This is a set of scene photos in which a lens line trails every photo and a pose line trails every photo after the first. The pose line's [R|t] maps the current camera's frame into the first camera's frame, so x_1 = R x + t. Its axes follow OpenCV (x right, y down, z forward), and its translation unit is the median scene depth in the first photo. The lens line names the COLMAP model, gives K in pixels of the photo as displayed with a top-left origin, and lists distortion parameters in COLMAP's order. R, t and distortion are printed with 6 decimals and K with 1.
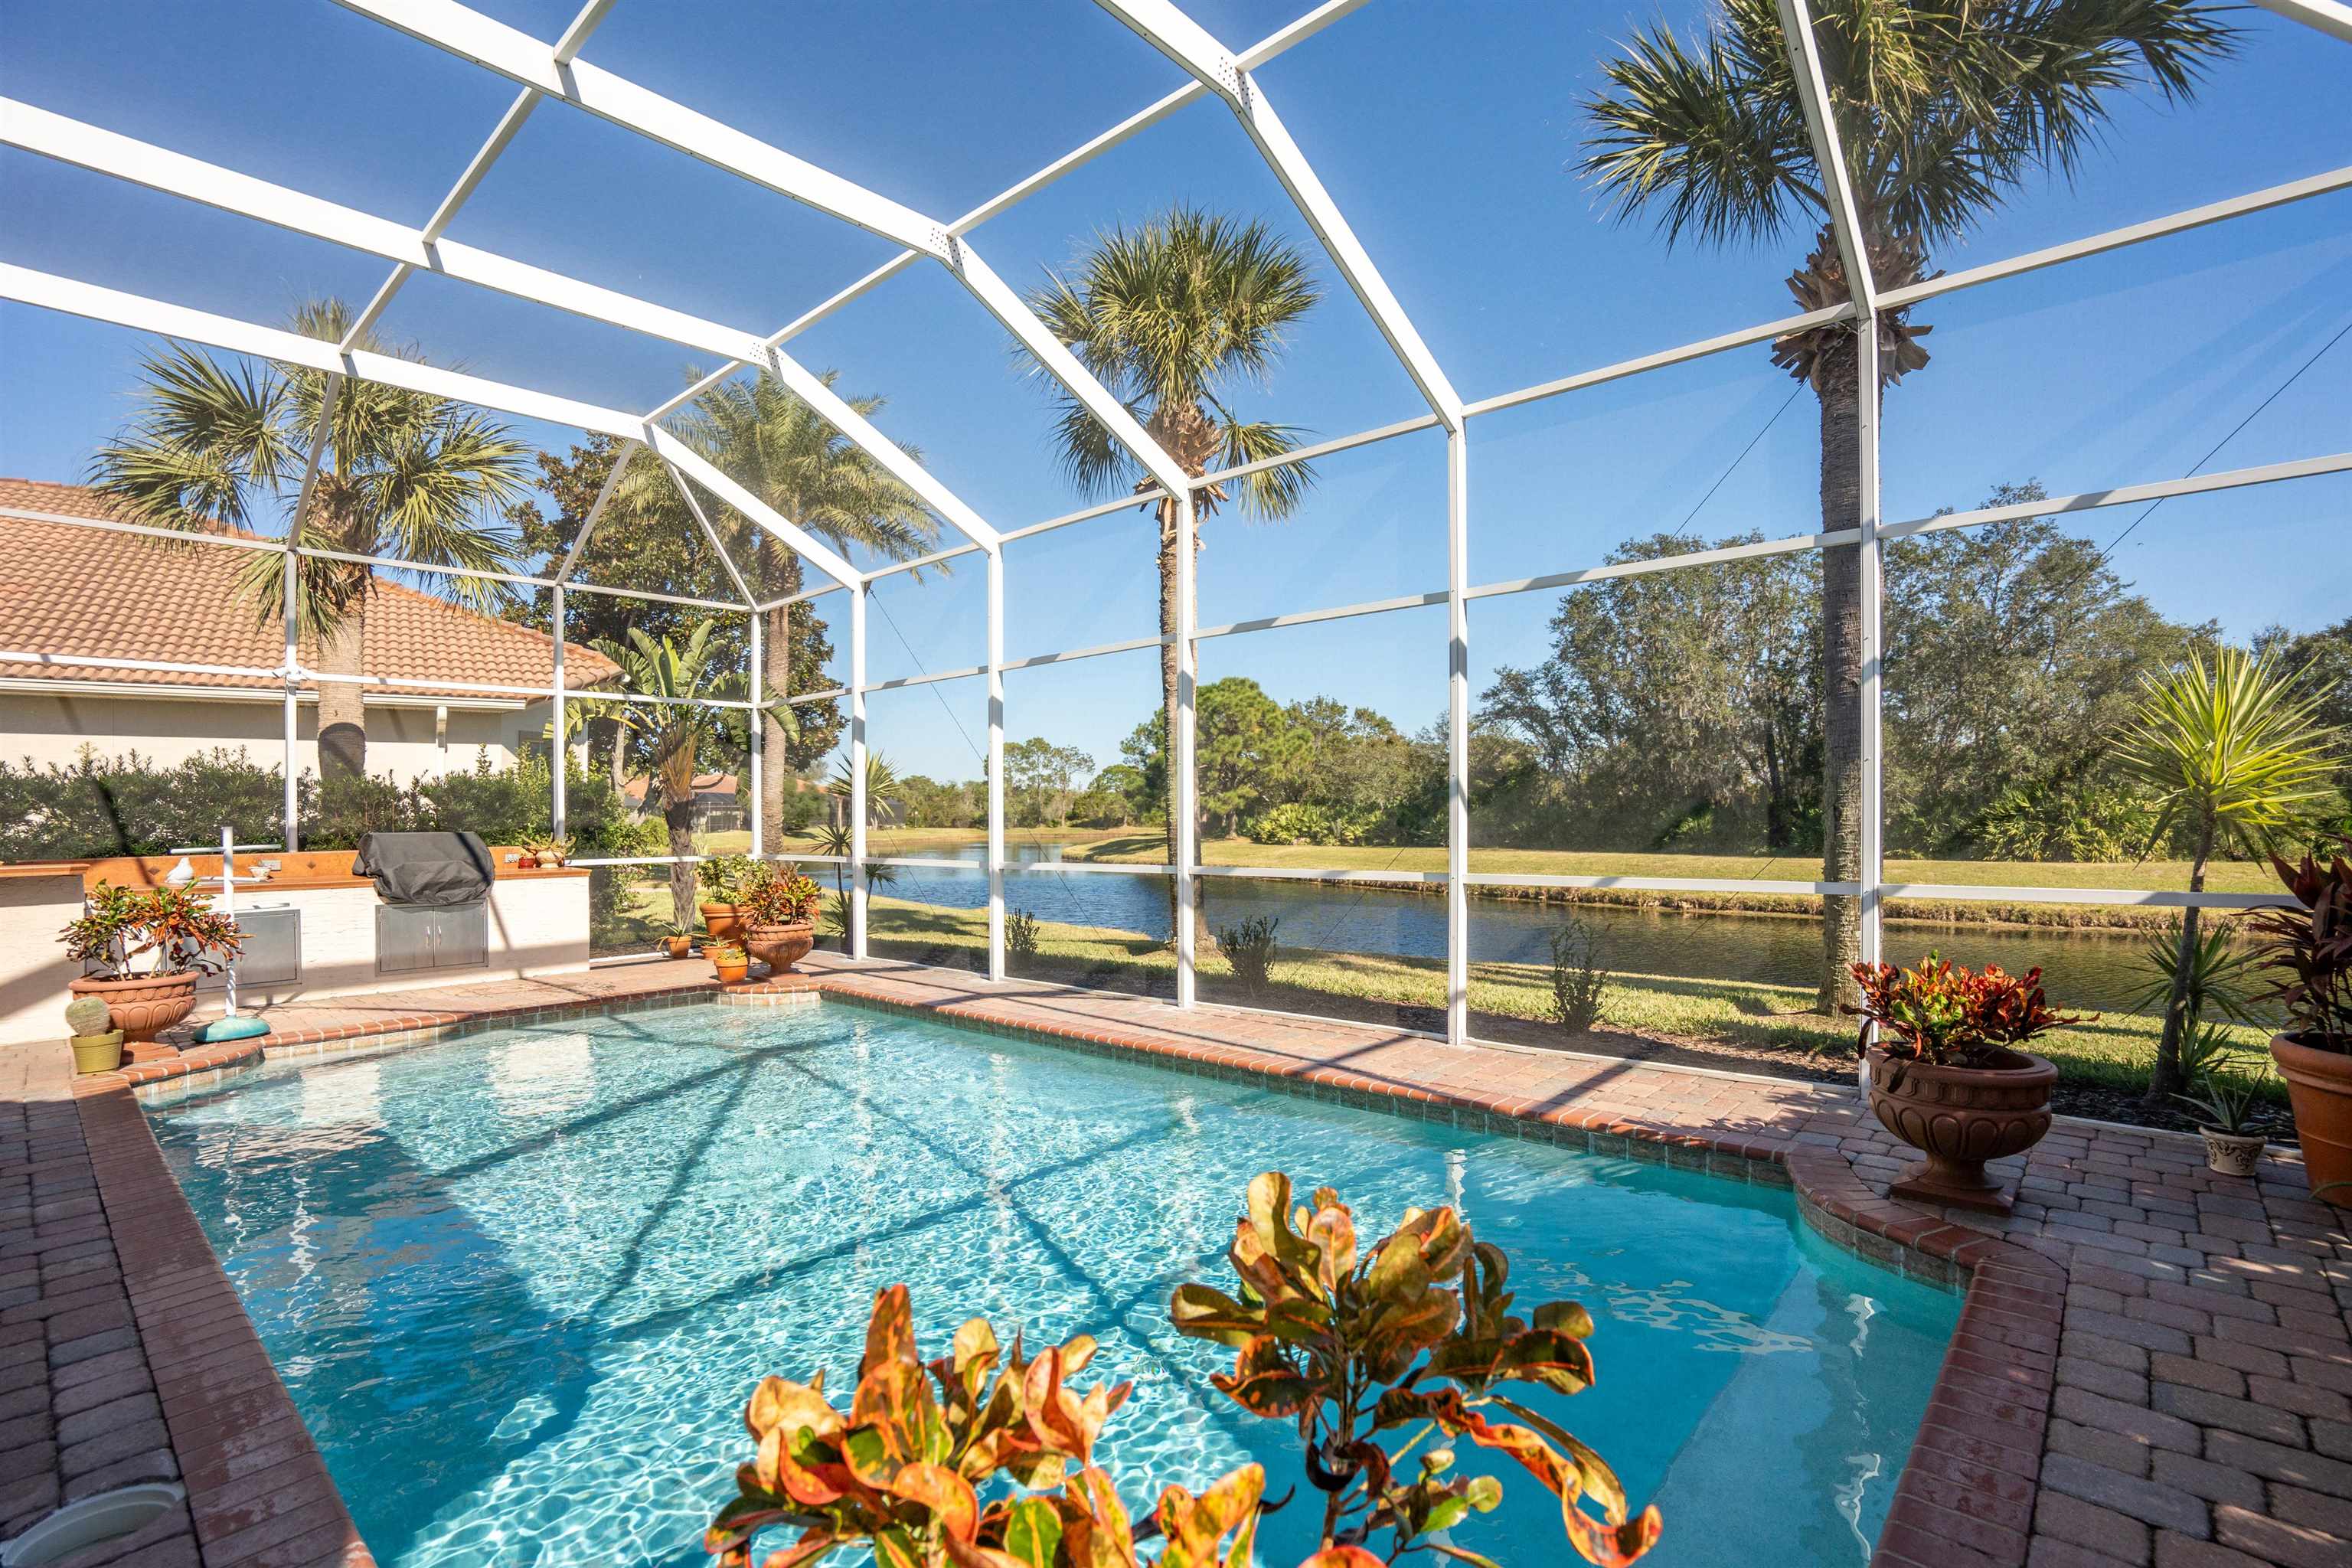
lens RADIAL K [[1079.2, 0, 1166.0], [0, 1079.2, 801.7], [0, 0, 1]] dist [-0.007720, 0.003166]
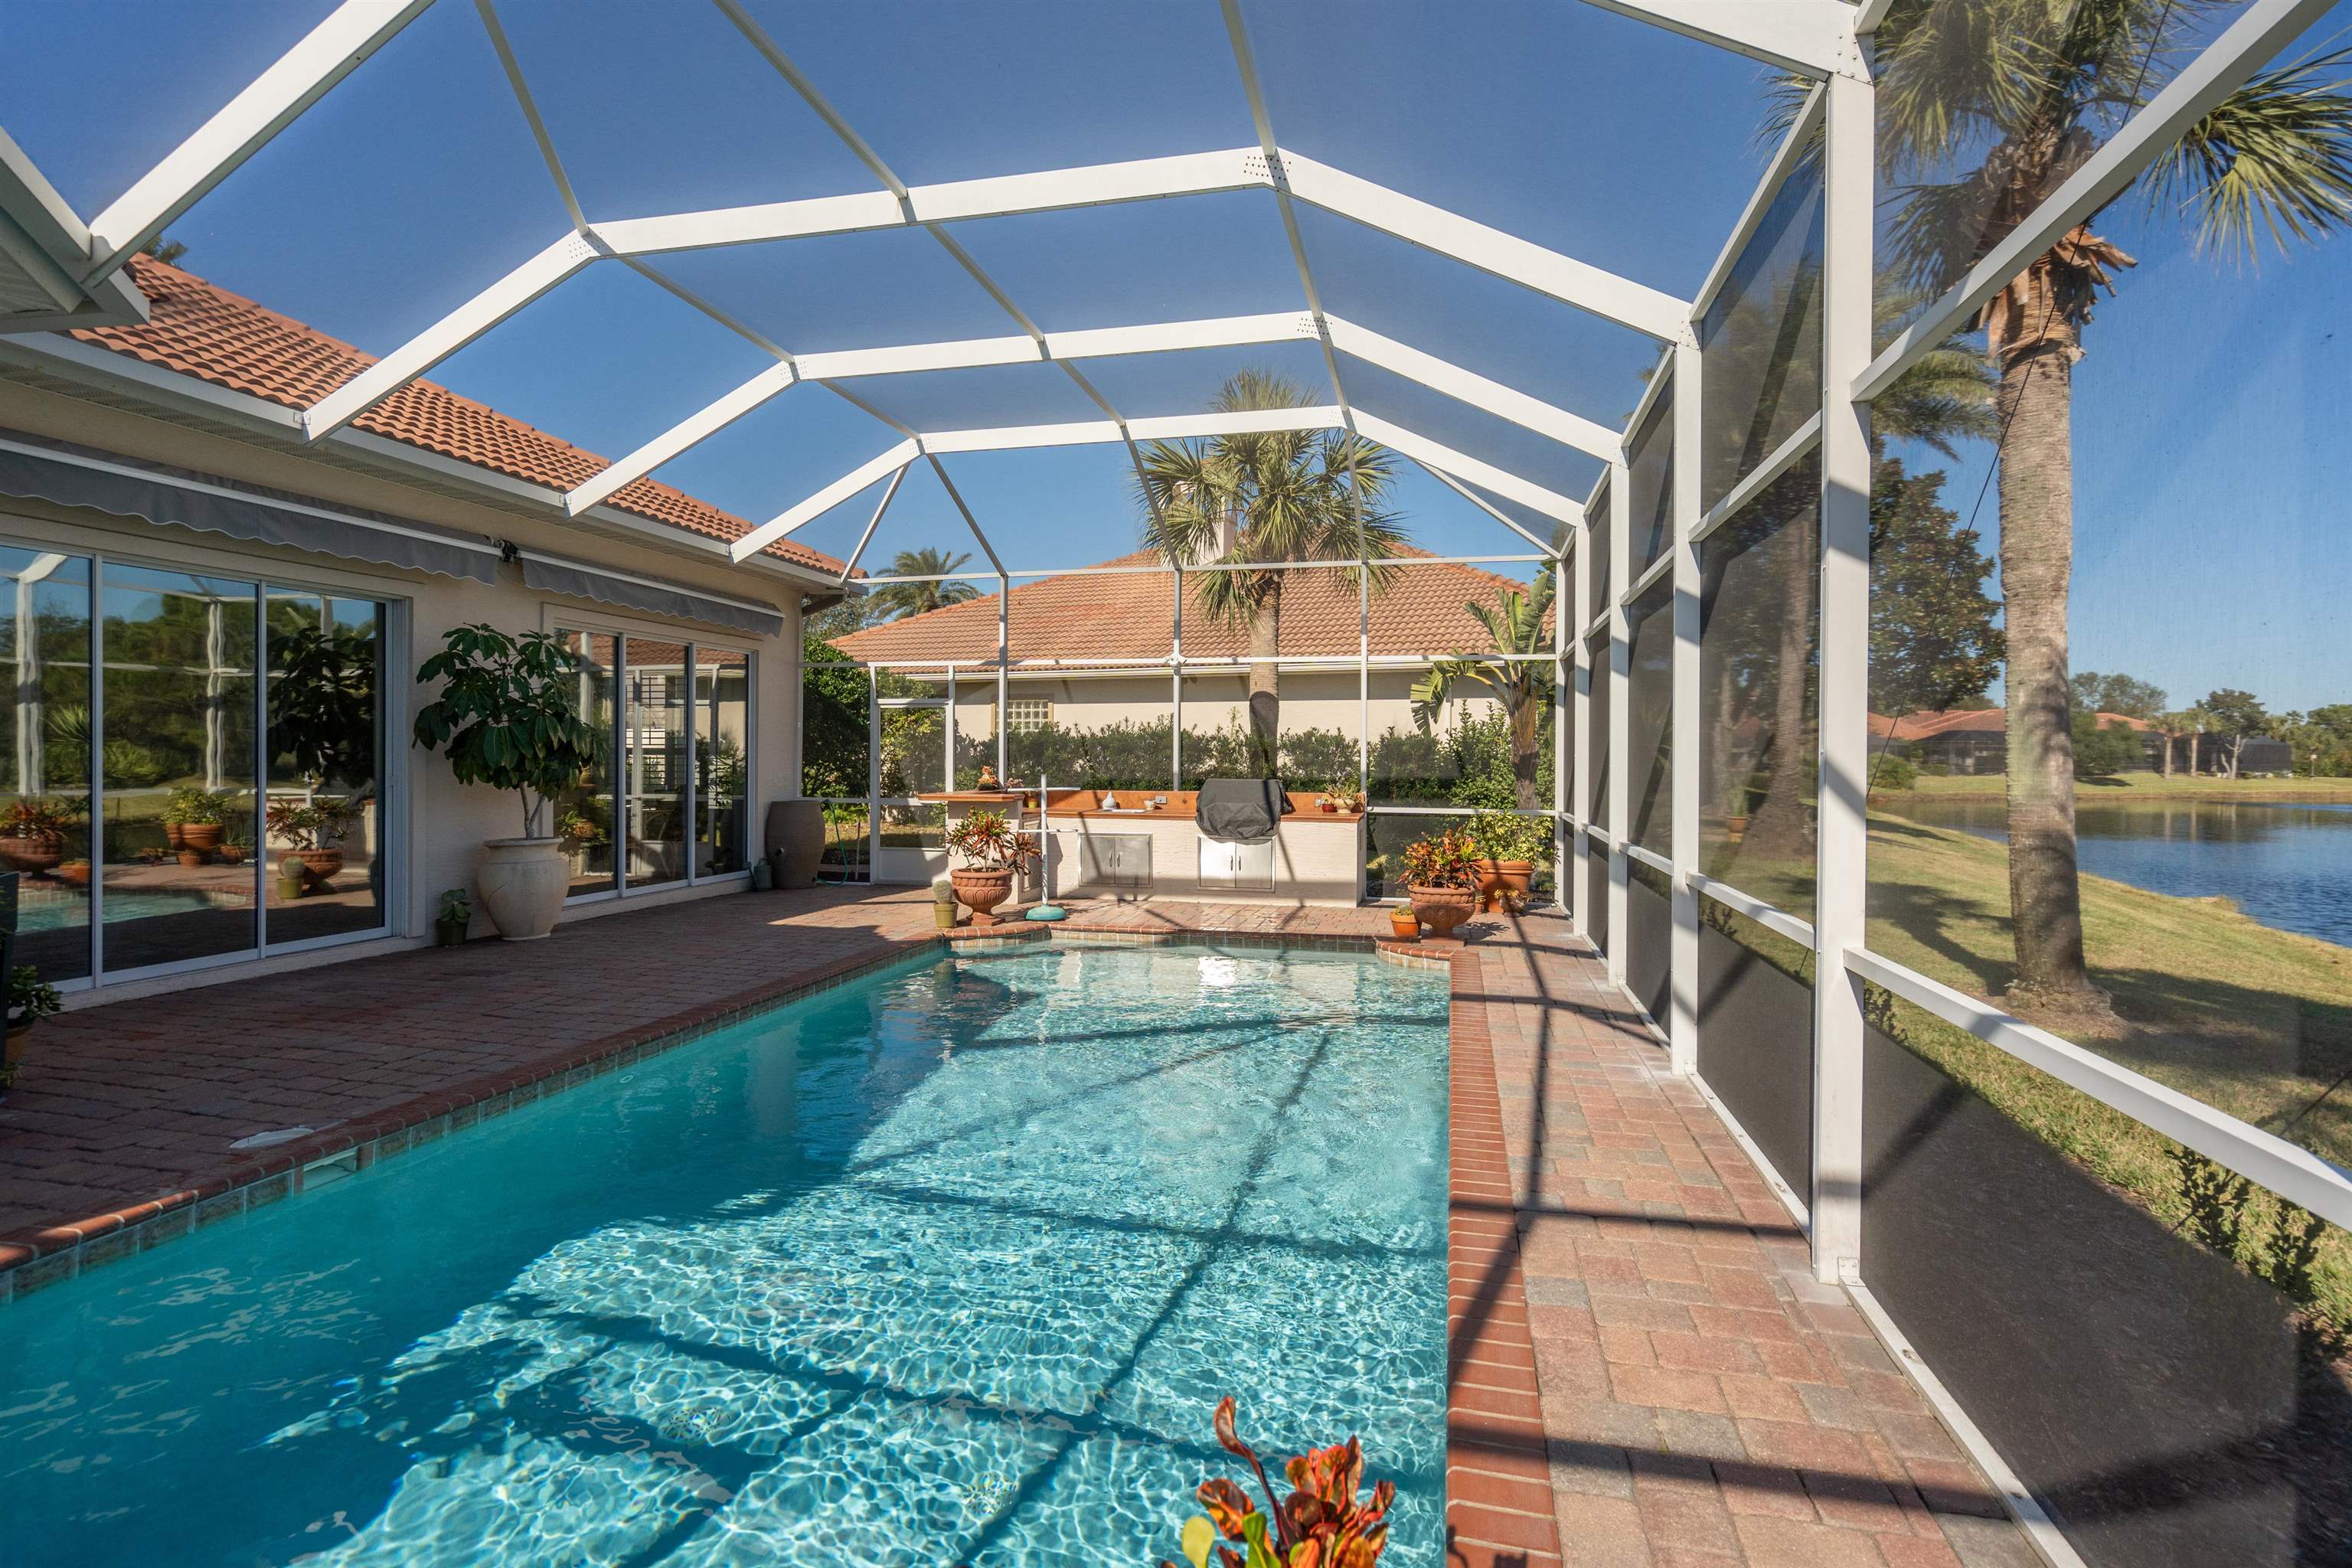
lens RADIAL K [[1079.2, 0, 1233.3], [0, 1079.2, 751.8], [0, 0, 1]] dist [-0.007720, 0.003166]
pose [[0.521578, 0.017537, -0.853023, 0.375331], [-0.005356, 0.999836, 0.017280, -0.025262], [0.853187, -0.004444, 0.521587, 0.331329]]
